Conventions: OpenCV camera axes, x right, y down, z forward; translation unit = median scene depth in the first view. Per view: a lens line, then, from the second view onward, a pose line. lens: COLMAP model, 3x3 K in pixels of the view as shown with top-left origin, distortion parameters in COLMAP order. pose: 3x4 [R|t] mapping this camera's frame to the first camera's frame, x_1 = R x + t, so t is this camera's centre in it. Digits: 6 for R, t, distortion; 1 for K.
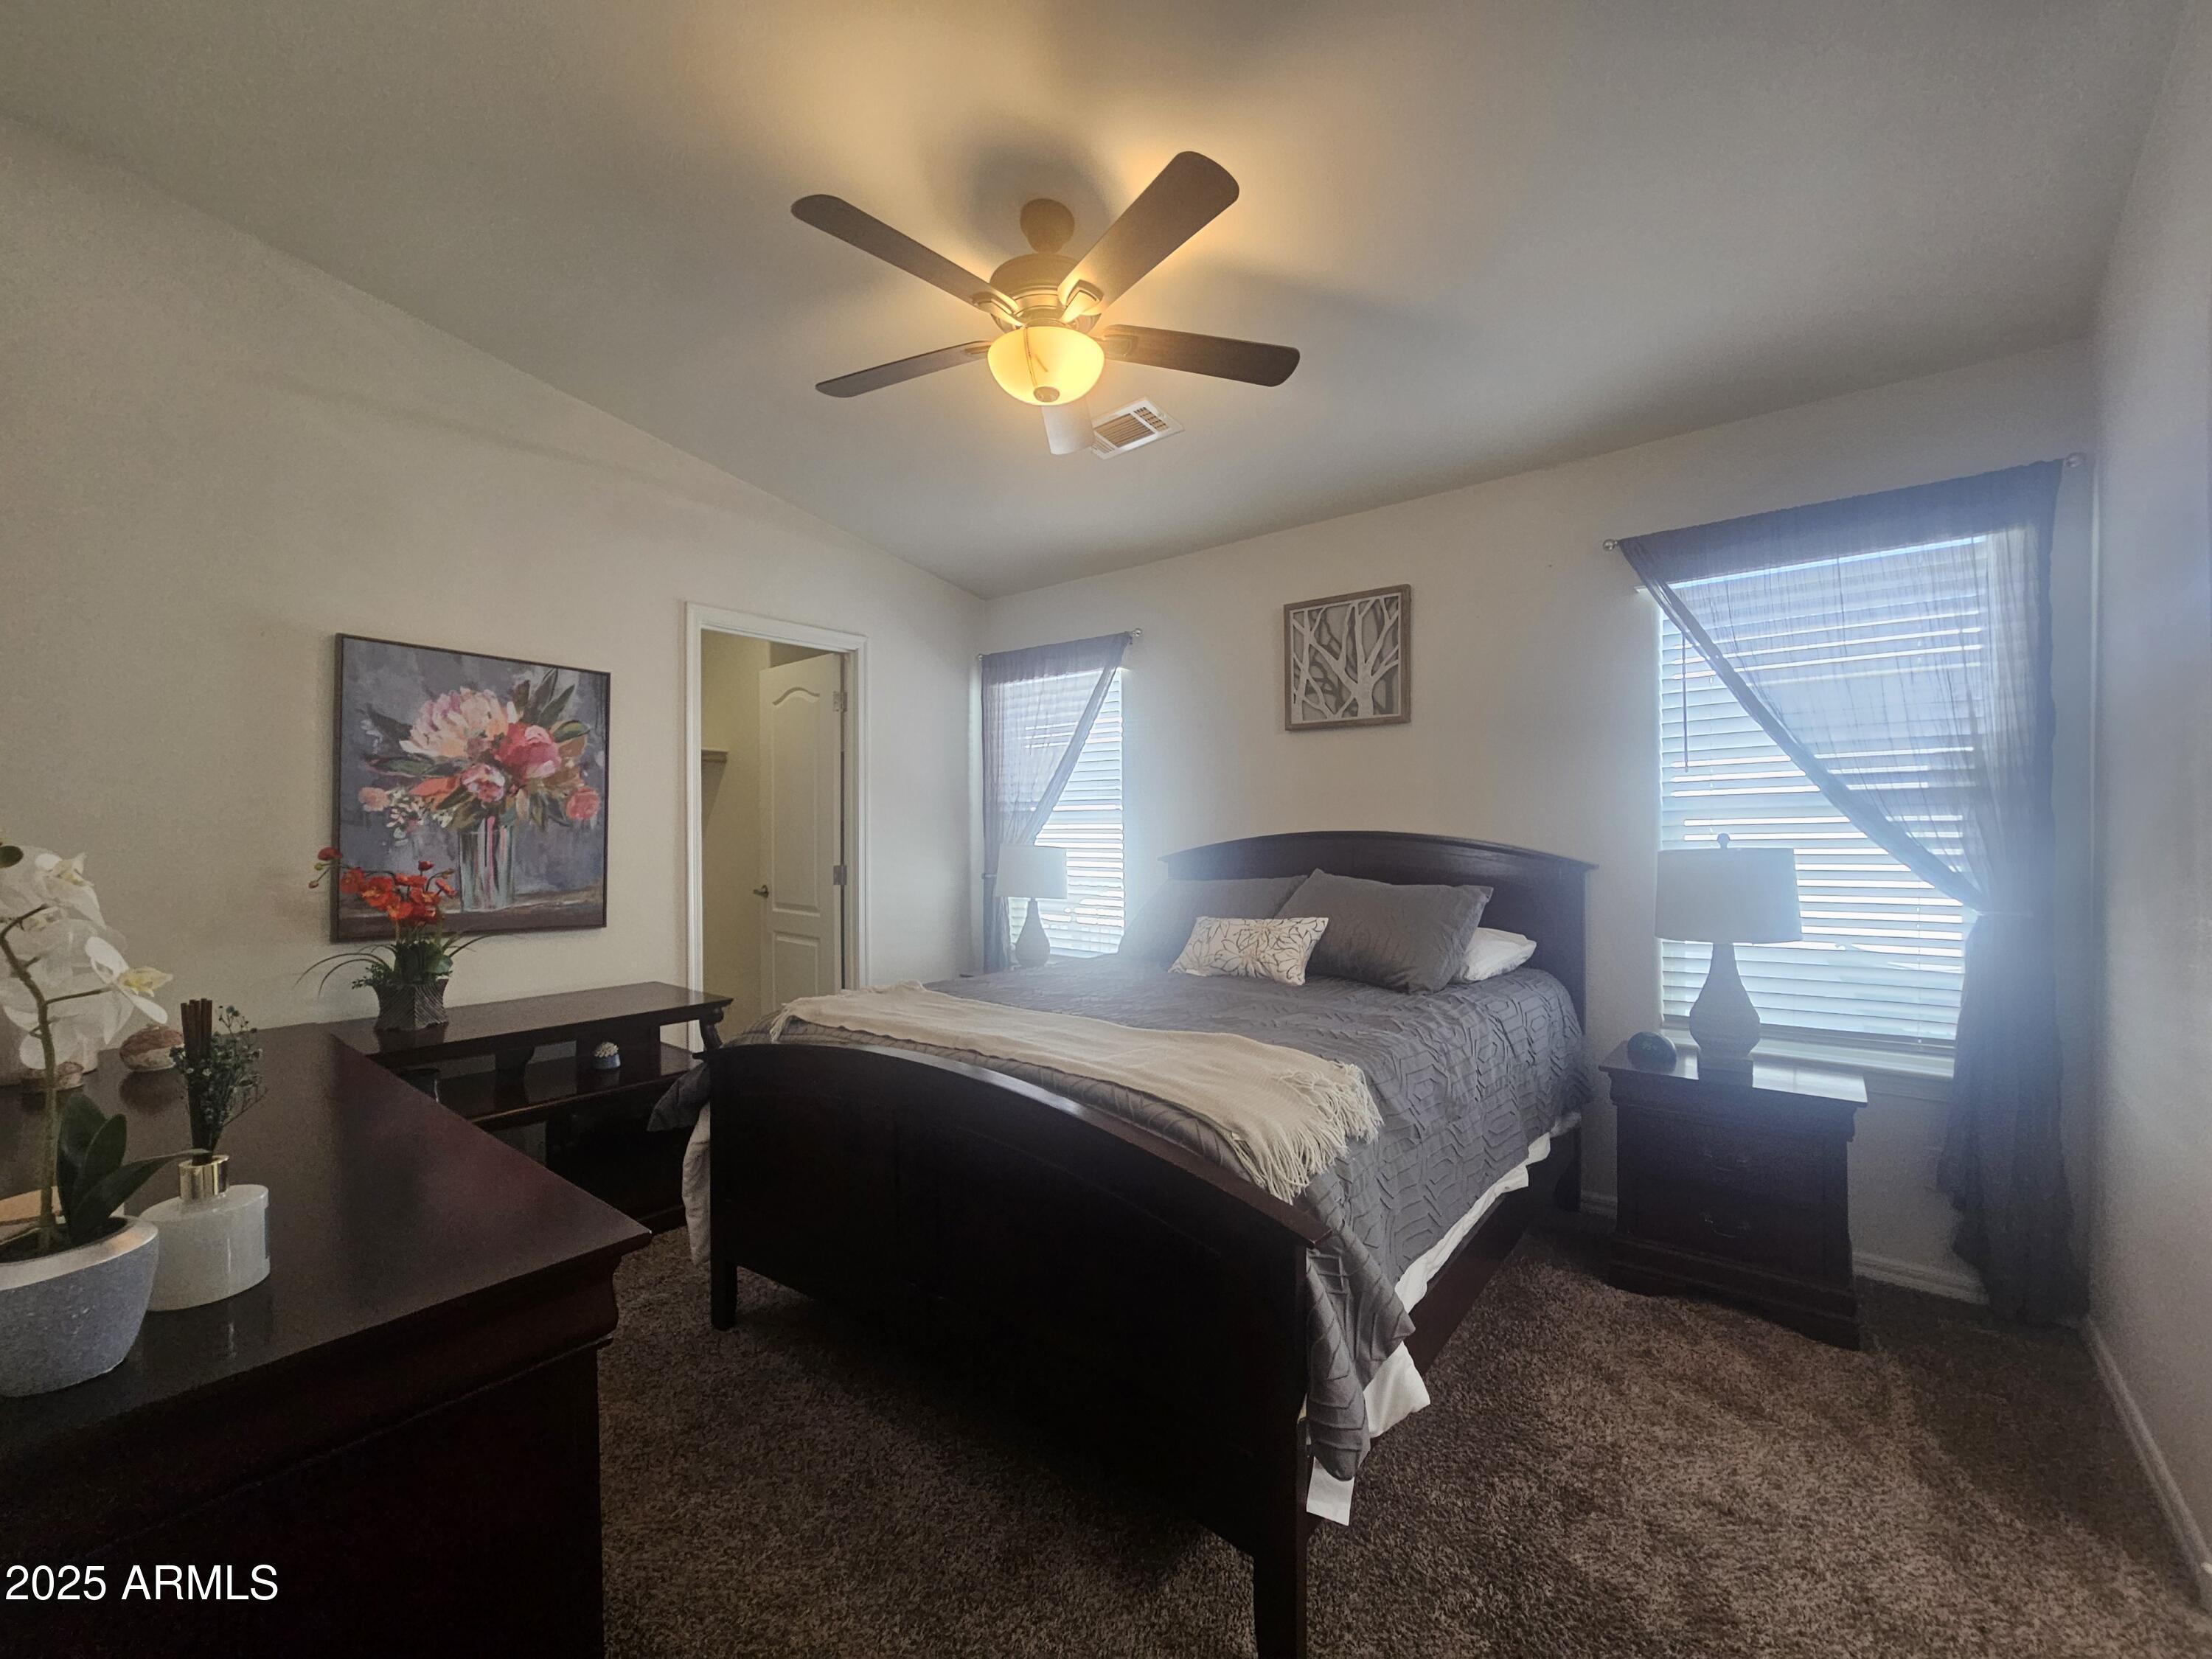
lens RADIAL K [[912.6, 0, 1101.7], [0, 912.6, 842.9], [0, 0, 1]] dist [-0.001043, 0.002295]
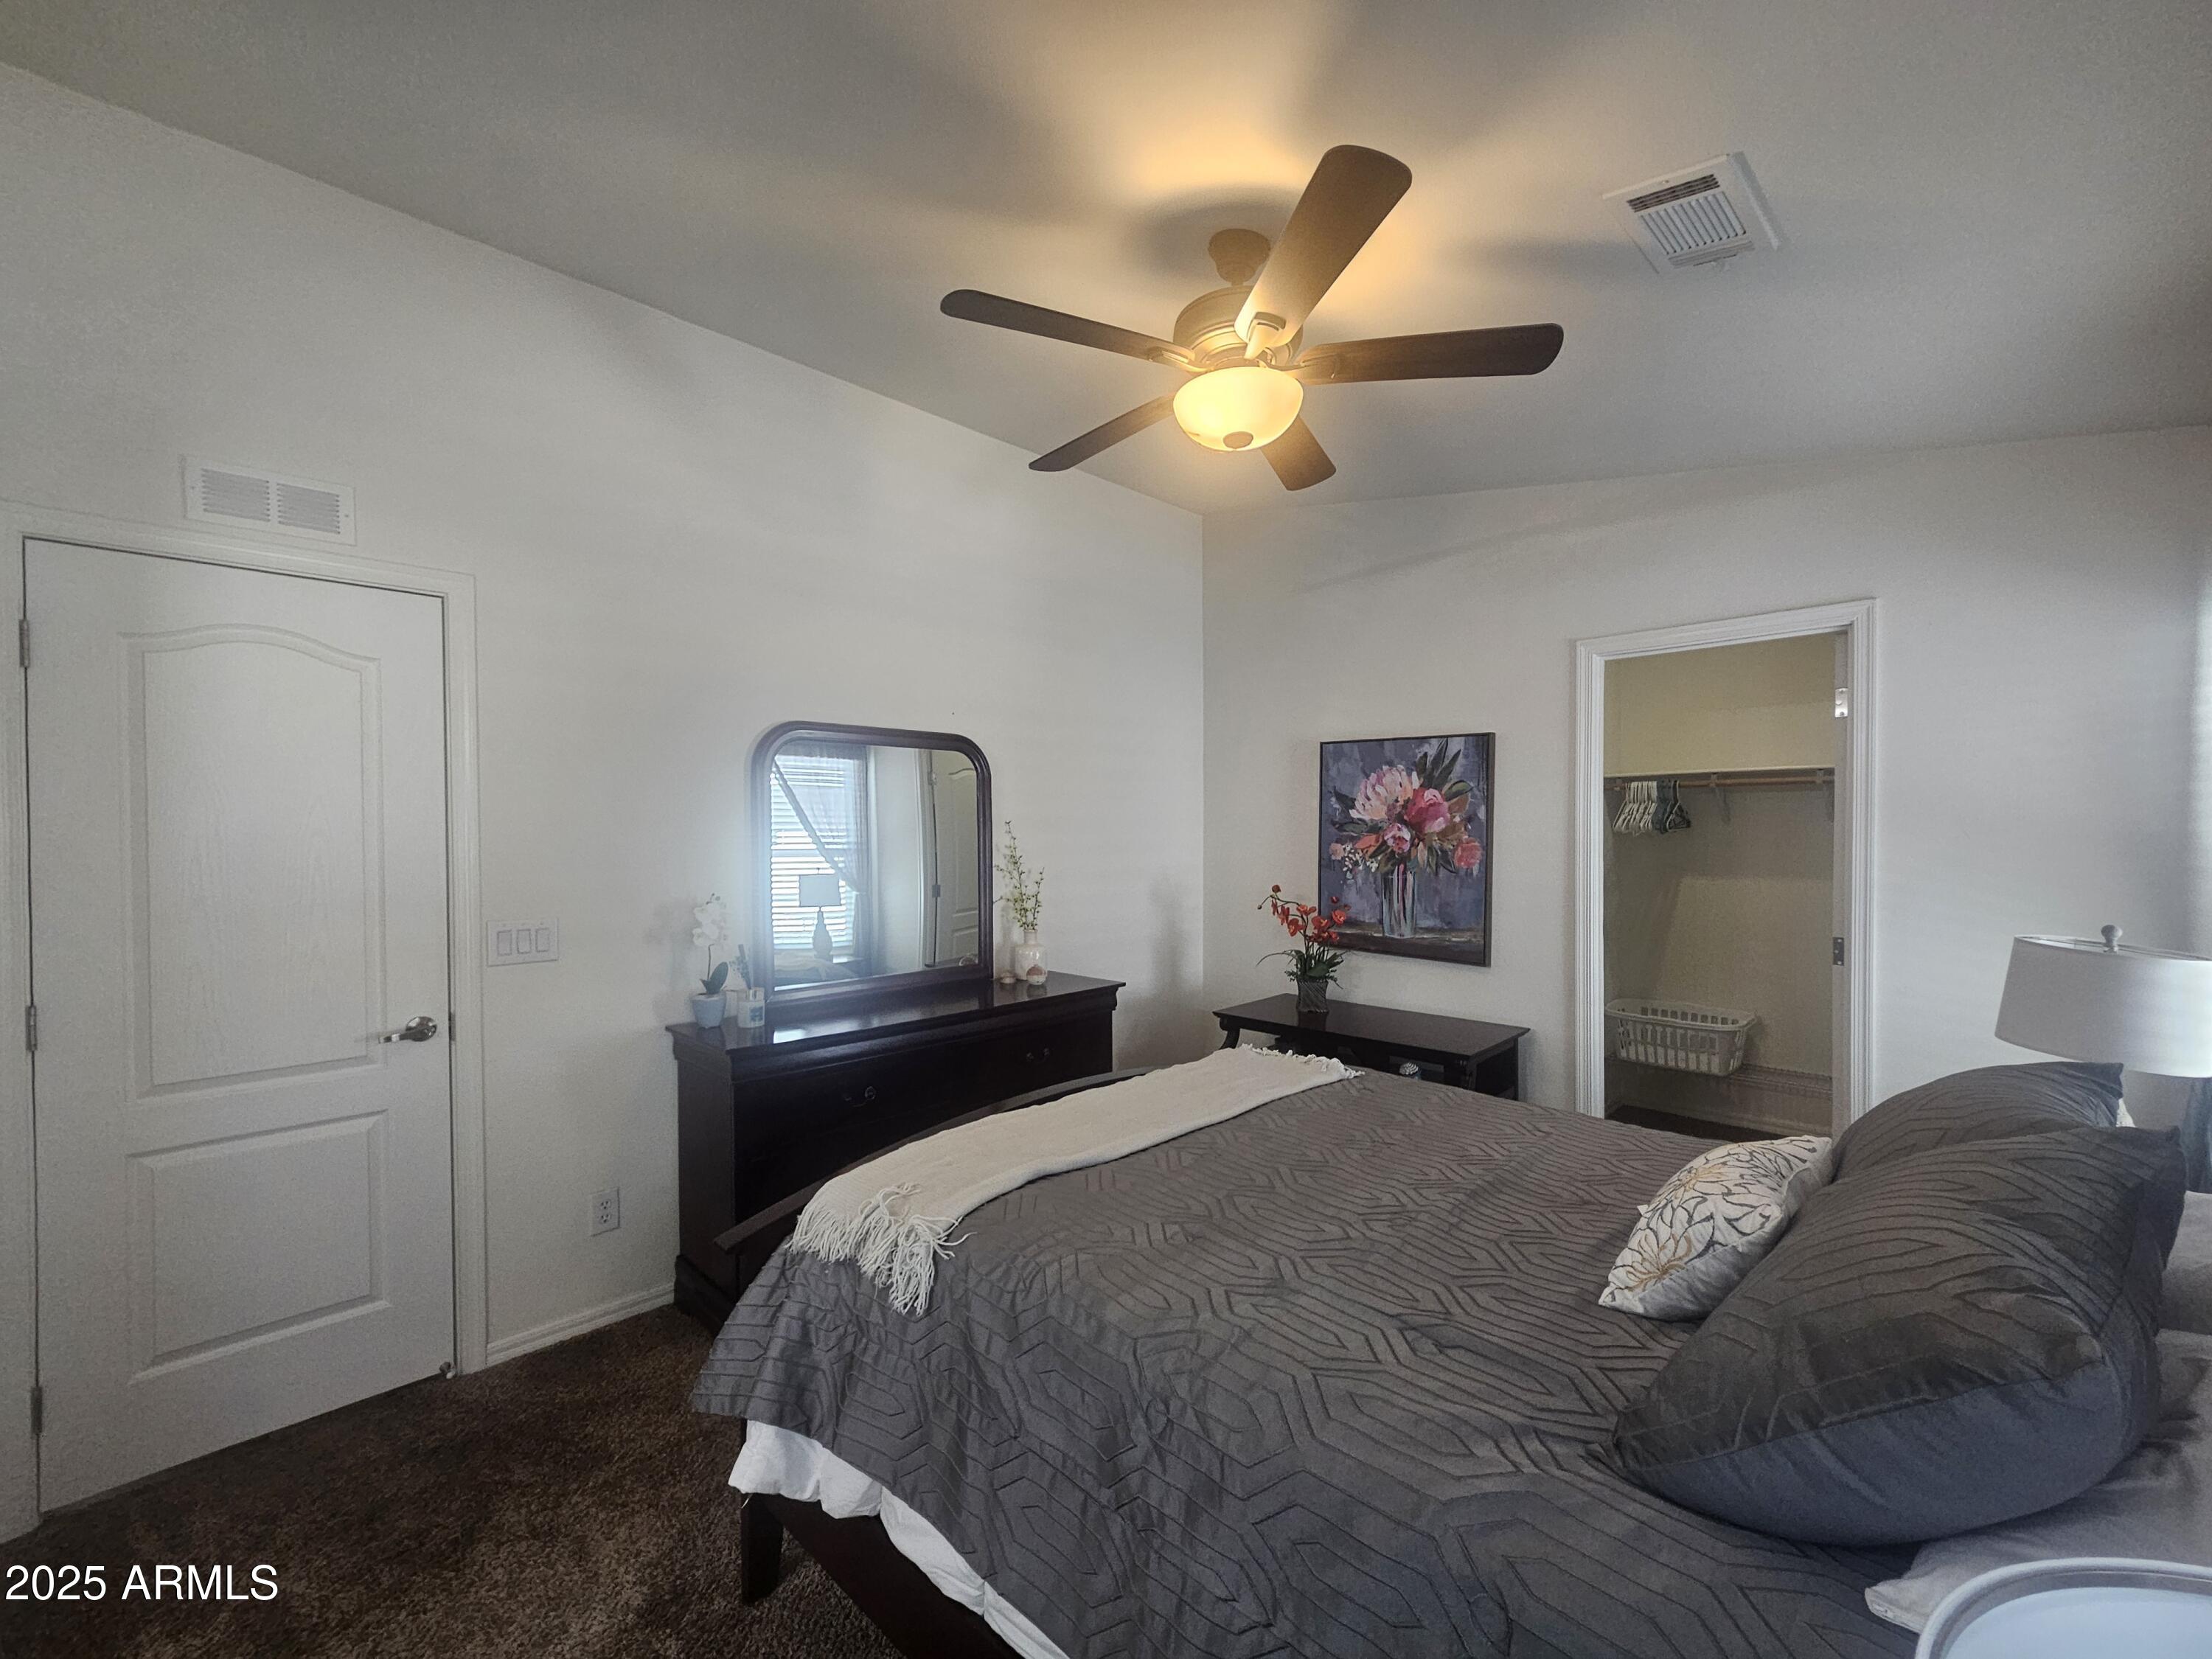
lens RADIAL K [[912.6, 0, 1101.7], [0, 912.6, 842.9], [0, 0, 1]] dist [-0.001043, 0.002295]
pose [[-0.085696, 0.026303, -0.995974, 0.632806], [0.002505, 0.999654, 0.026185, -0.092769], [0.996318, -0.000251, -0.085732, 0.692164]]
